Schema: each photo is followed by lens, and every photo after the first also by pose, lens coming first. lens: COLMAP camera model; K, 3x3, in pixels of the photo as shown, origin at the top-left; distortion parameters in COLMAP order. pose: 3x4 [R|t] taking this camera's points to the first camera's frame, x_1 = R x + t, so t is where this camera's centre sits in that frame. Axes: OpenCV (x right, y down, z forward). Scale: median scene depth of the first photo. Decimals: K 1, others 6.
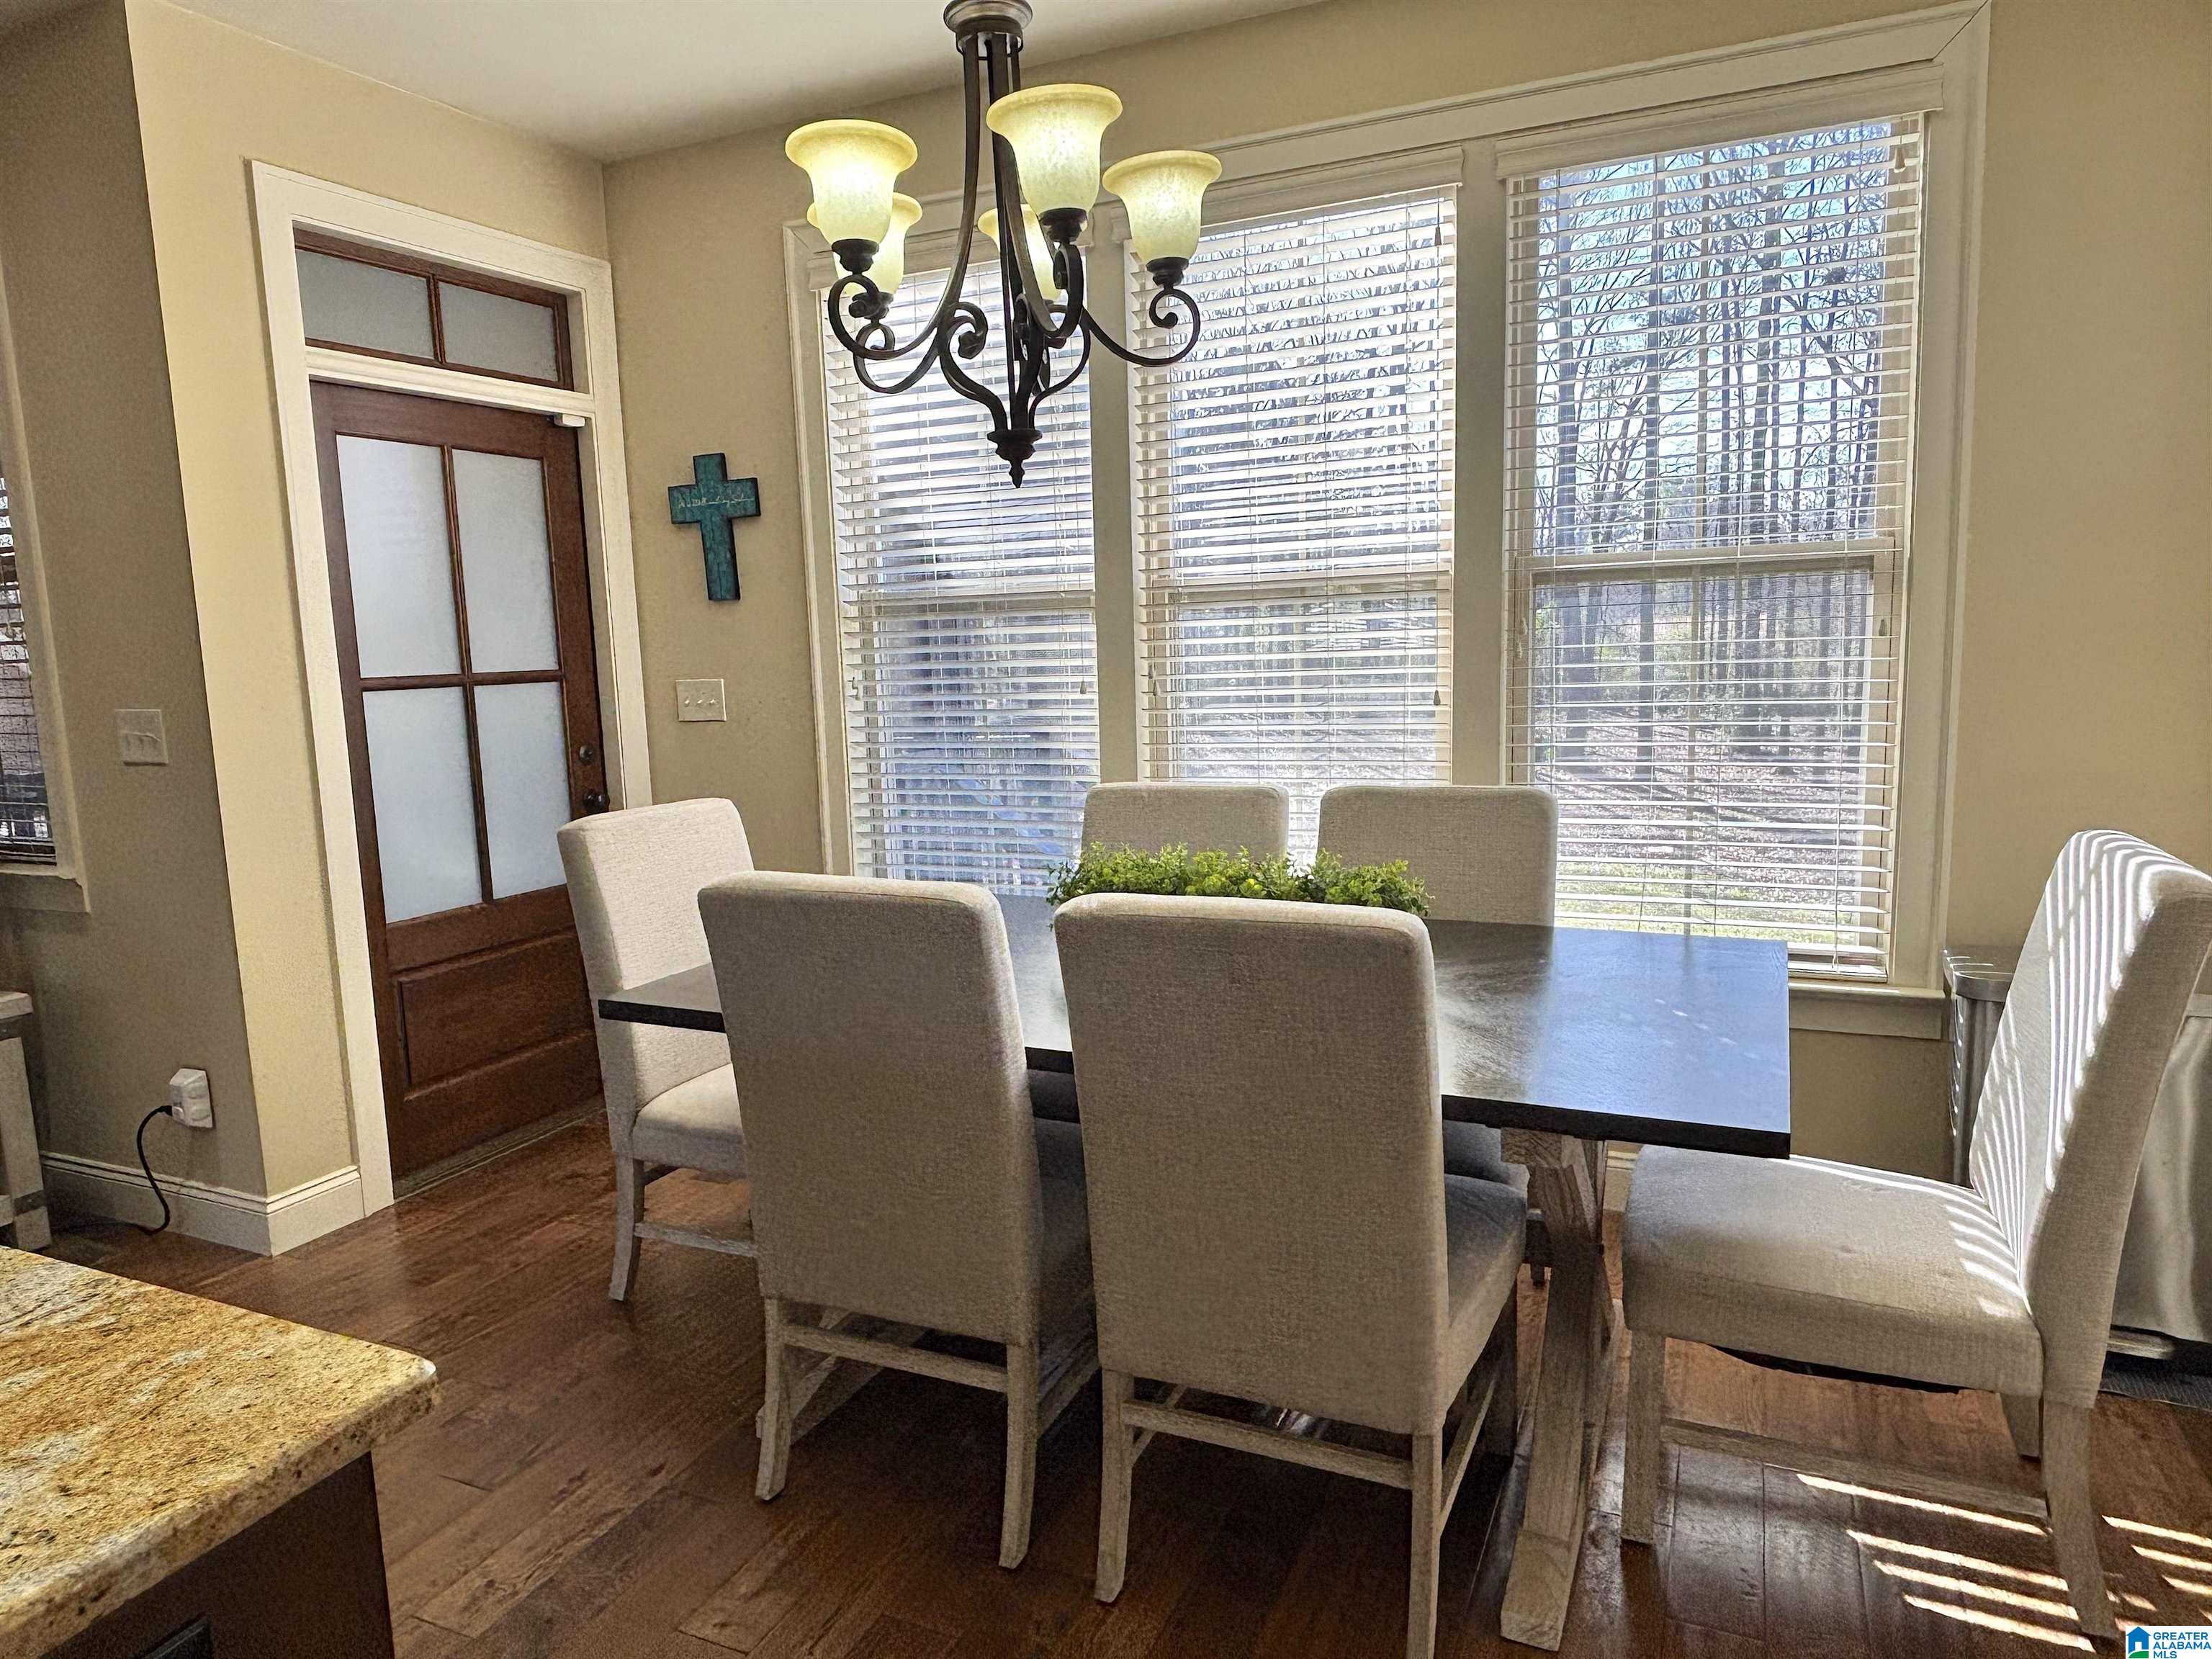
lens RADIAL K [[1416.5, 0, 1070.4], [0, 1416.5, 823.5], [0, 0, 1]] dist [0.097338, -0.131341]
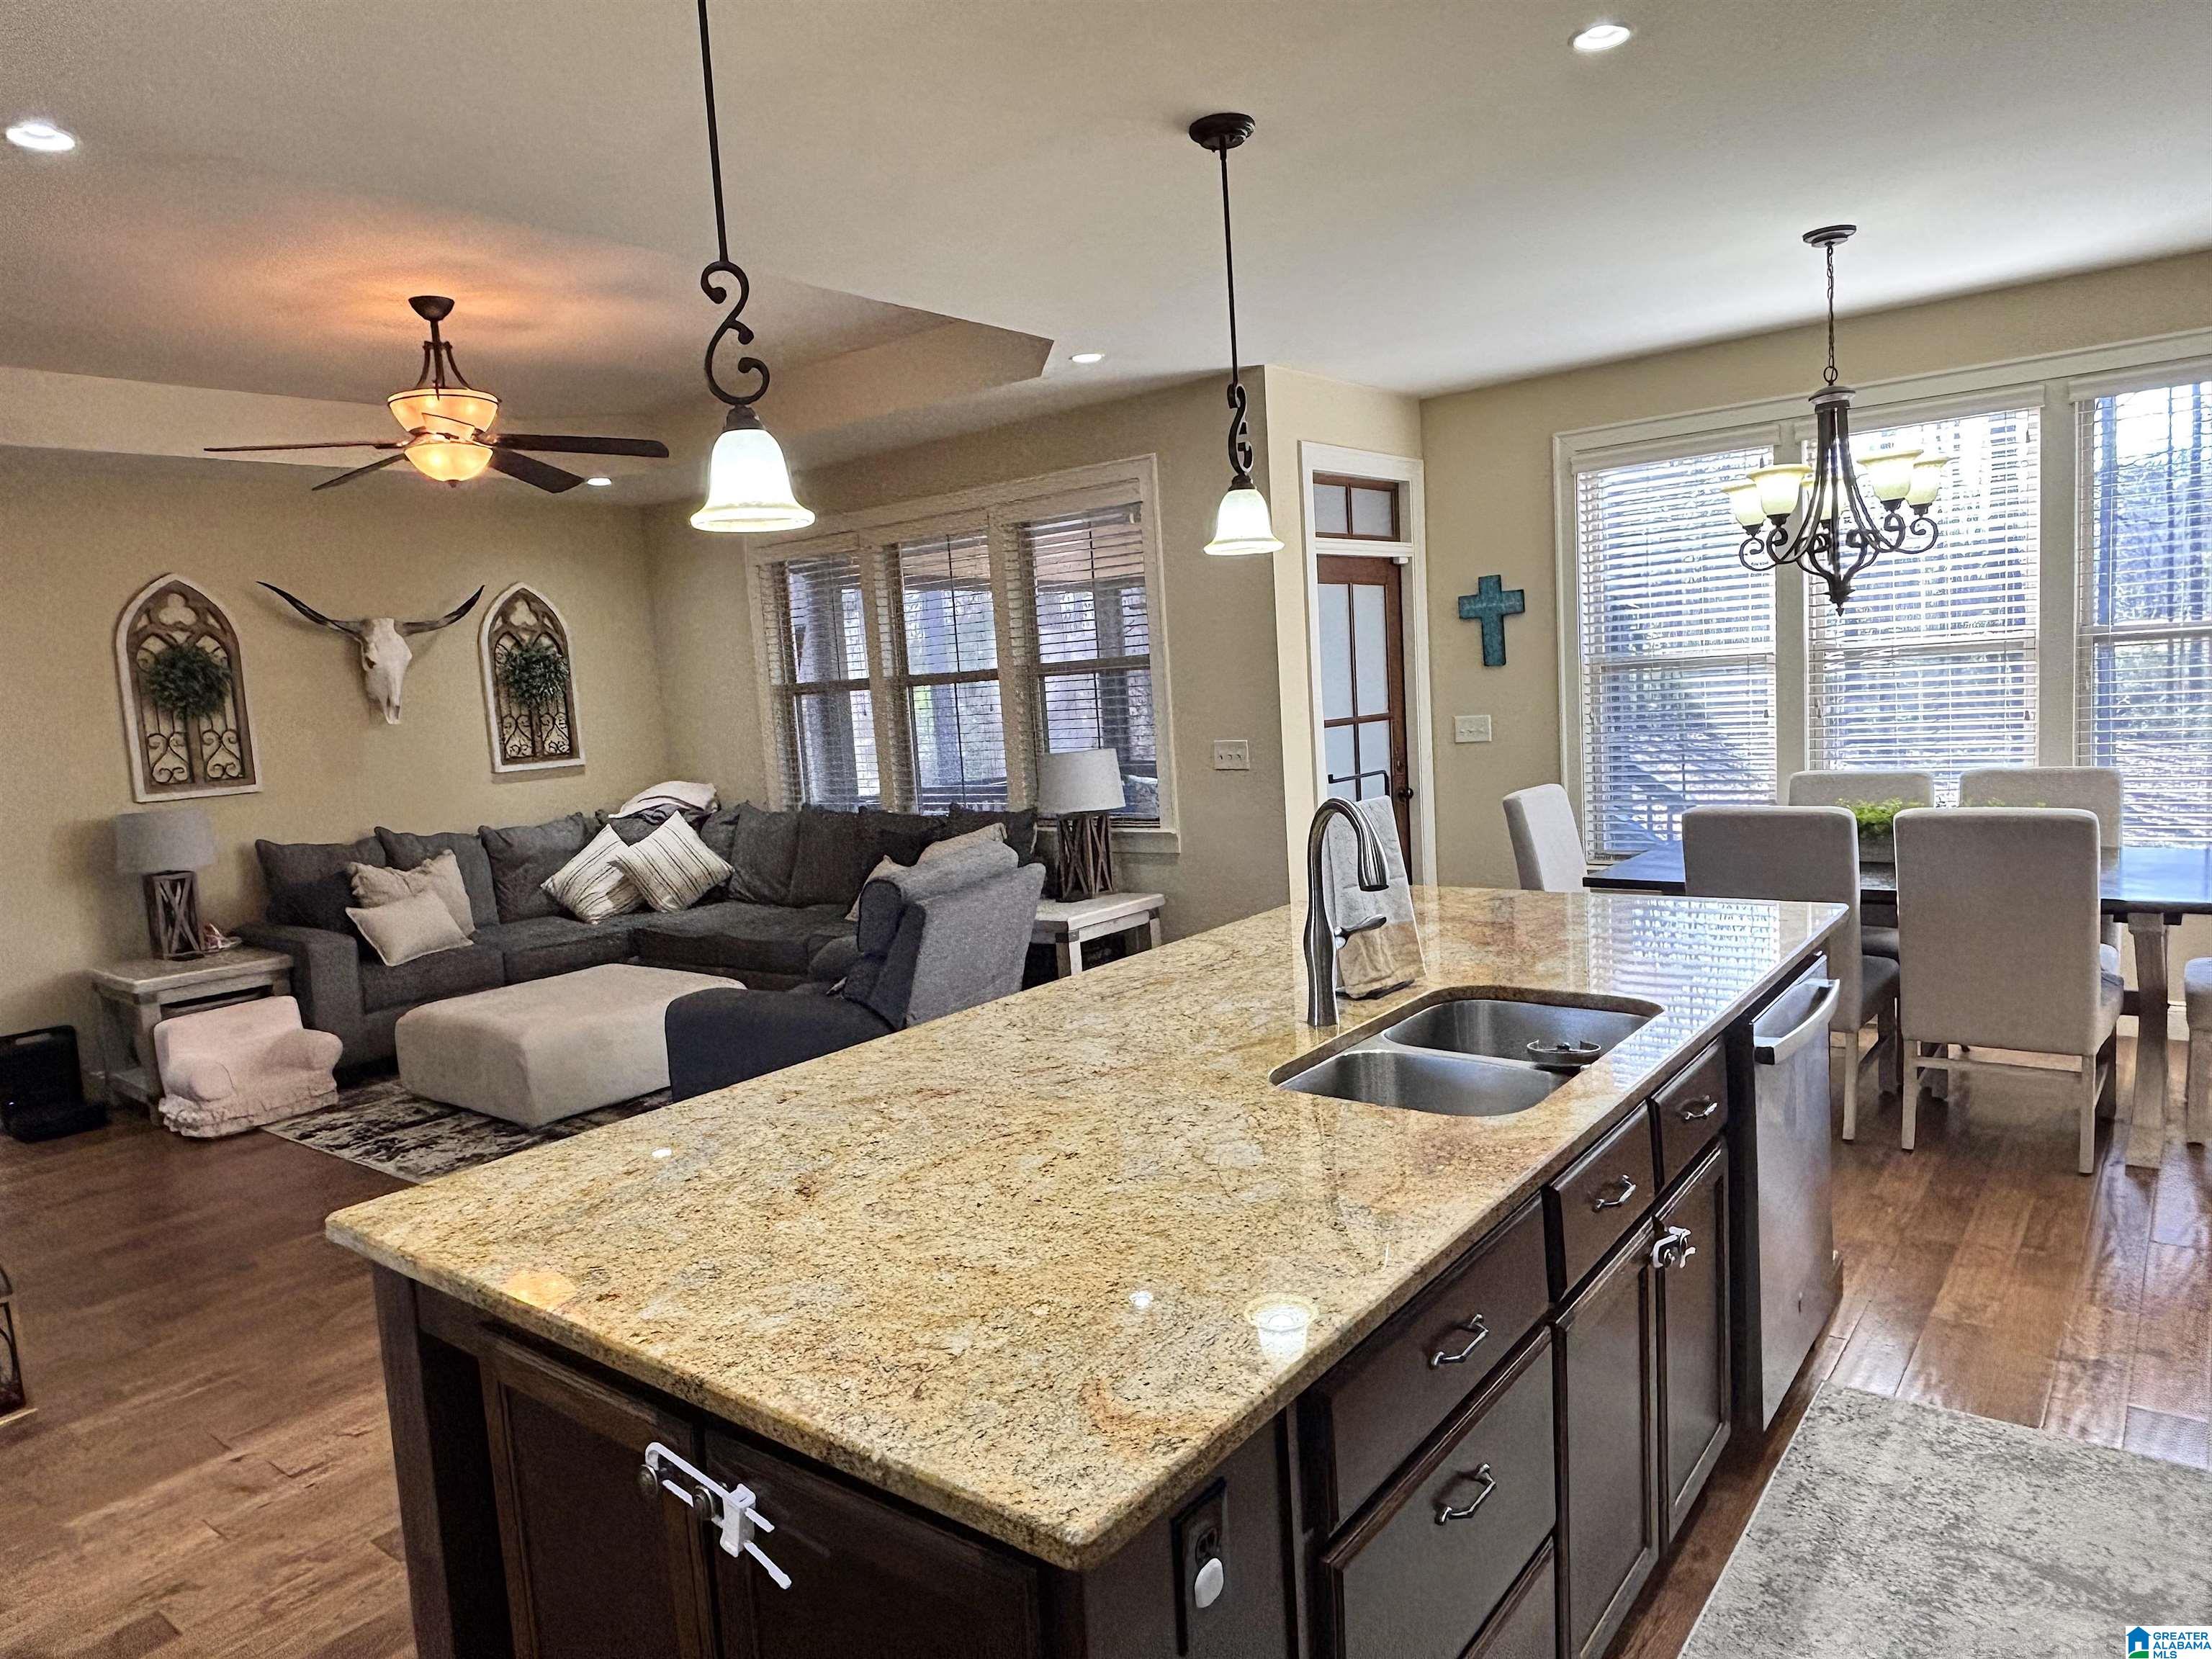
lens RADIAL K [[1413.5, 0, 1106.0], [0, 1413.5, 829.5], [0, 0, 1]] dist [0.022586, 0.000559]
pose [[0.975705, -0.005319, -0.219024, -0.346116], [0.001185, 0.999819, -0.019003, 0.060178], [0.219085, 0.018282, 0.975534, -0.682360]]
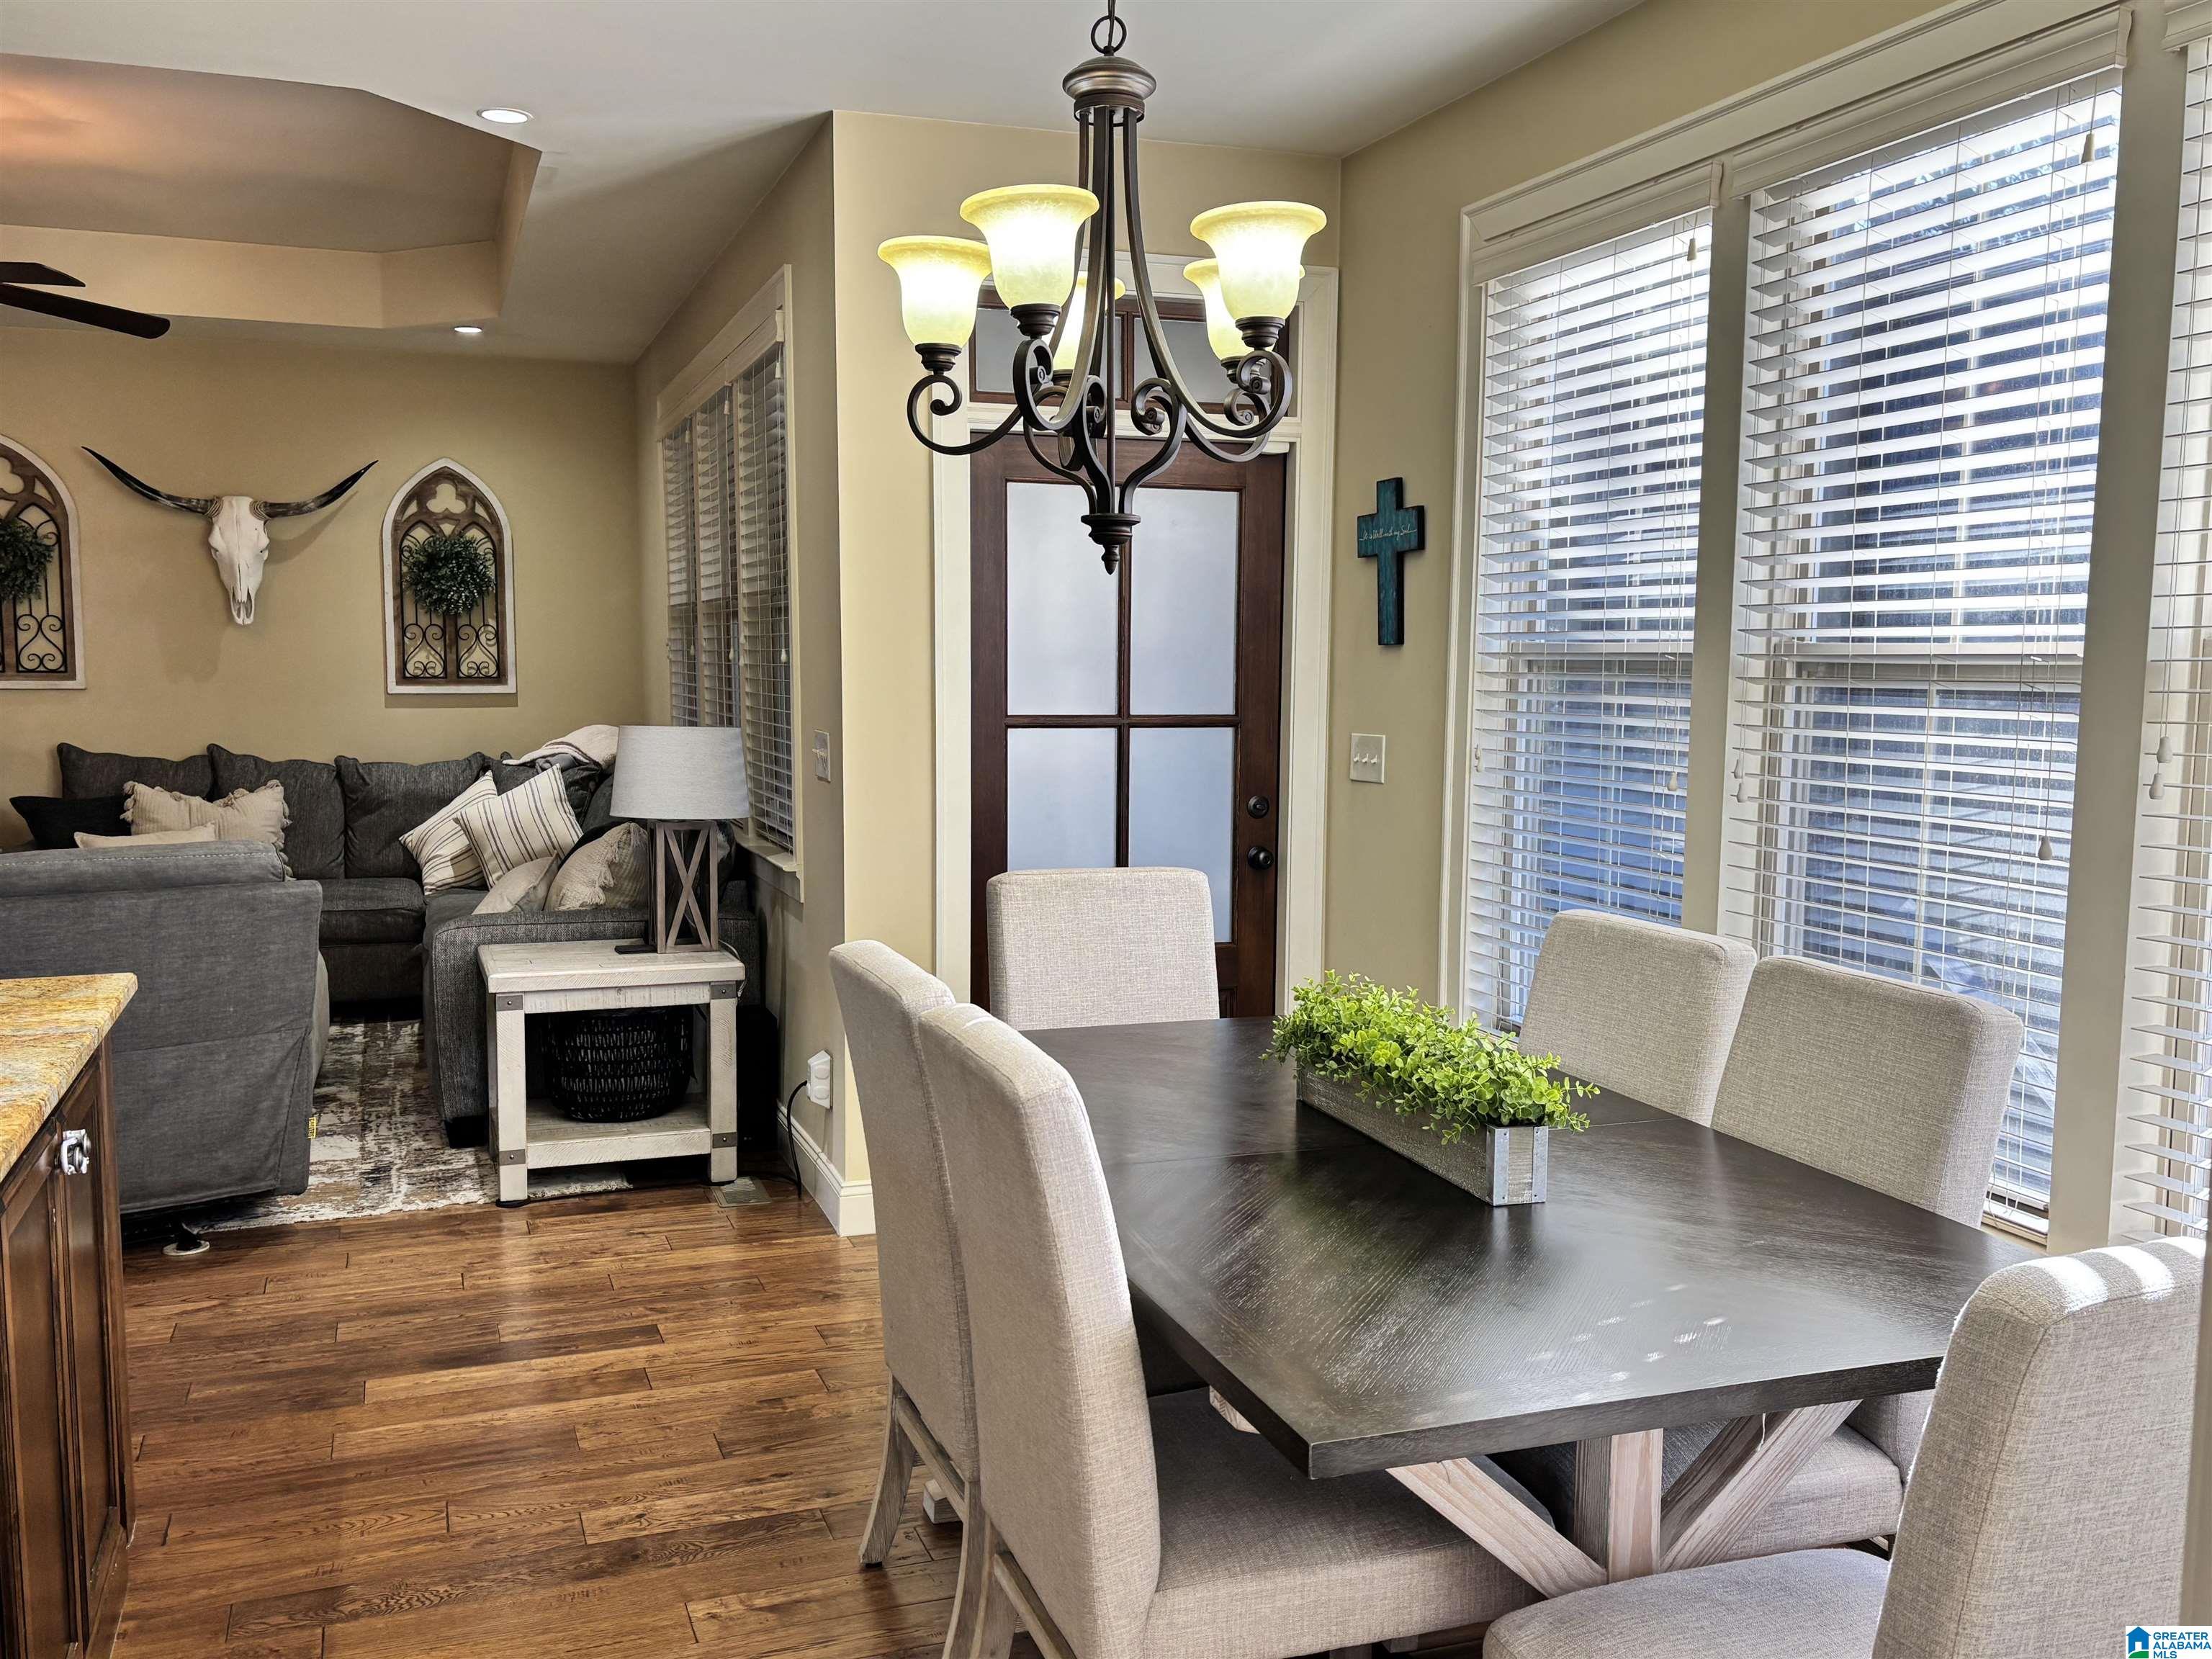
lens RADIAL K [[1892.1, 0, 1107.2], [0, 1892.1, 859.5], [0, 0, 1]] dist [0.059512, -0.002792]
pose [[0.714878, 0.116611, -0.689457, 0.477700], [-0.124403, 0.991477, 0.038703, -0.055226], [0.688094, 0.058102, 0.723292, 0.063478]]
